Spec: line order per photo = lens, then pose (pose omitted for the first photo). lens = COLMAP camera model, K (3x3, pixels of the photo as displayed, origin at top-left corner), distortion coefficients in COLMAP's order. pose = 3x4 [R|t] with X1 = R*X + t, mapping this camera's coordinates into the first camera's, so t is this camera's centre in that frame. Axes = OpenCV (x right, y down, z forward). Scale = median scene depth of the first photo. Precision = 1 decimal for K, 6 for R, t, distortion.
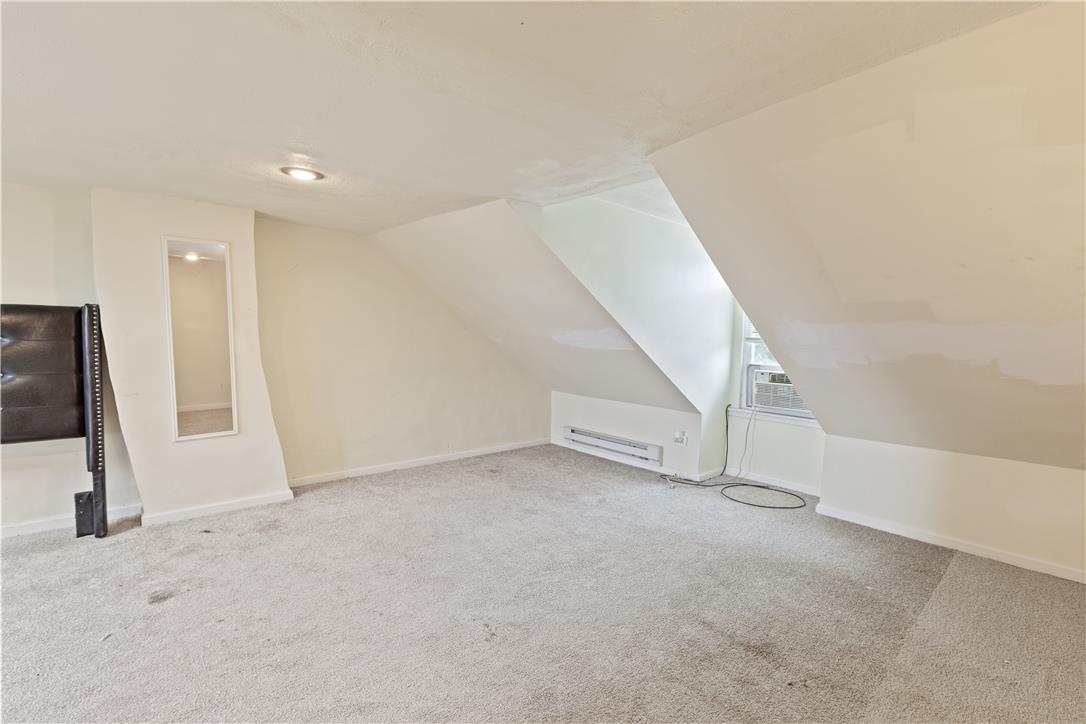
lens RADIAL K [[486.1, 0, 553.0], [0, 486.1, 359.0], [0, 0, 1]] dist [-0.000963, -0.000436]
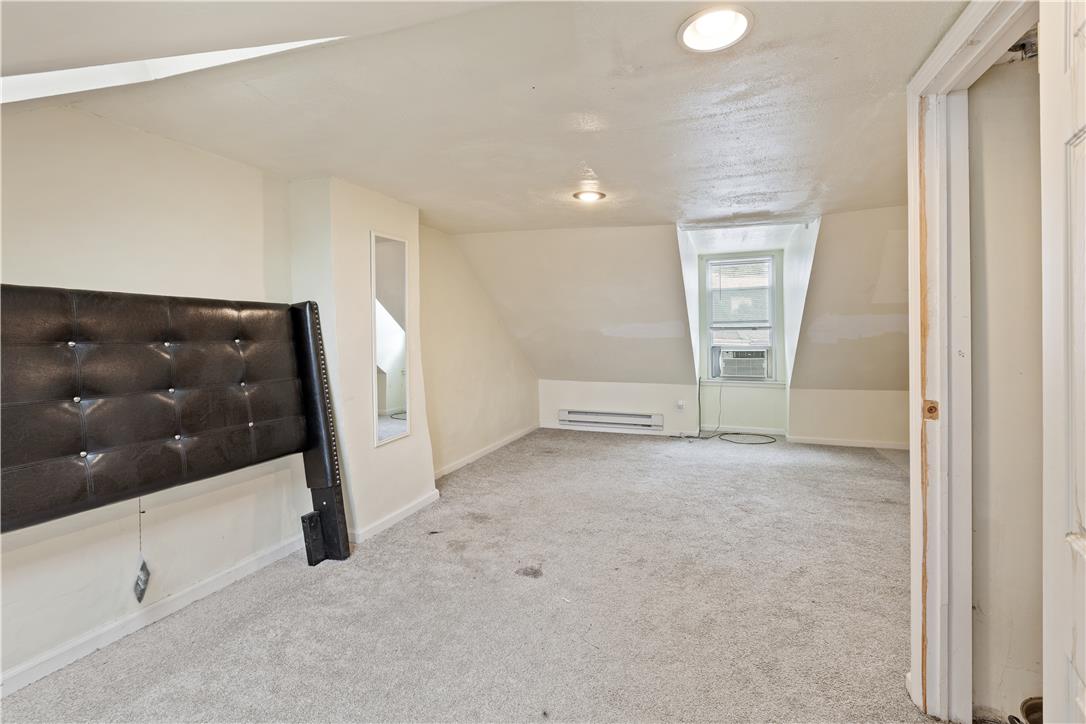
lens RADIAL K [[486.1, 0, 553.6], [0, 486.1, 334.1], [0, 0, 1]] dist [-0.000963, -0.000436]
pose [[0.880401, -0.025453, 0.473546, -0.942619], [0.048138, 0.998197, -0.035843, 0.005454], [-0.471780, 0.054351, 0.880039, 0.009532]]
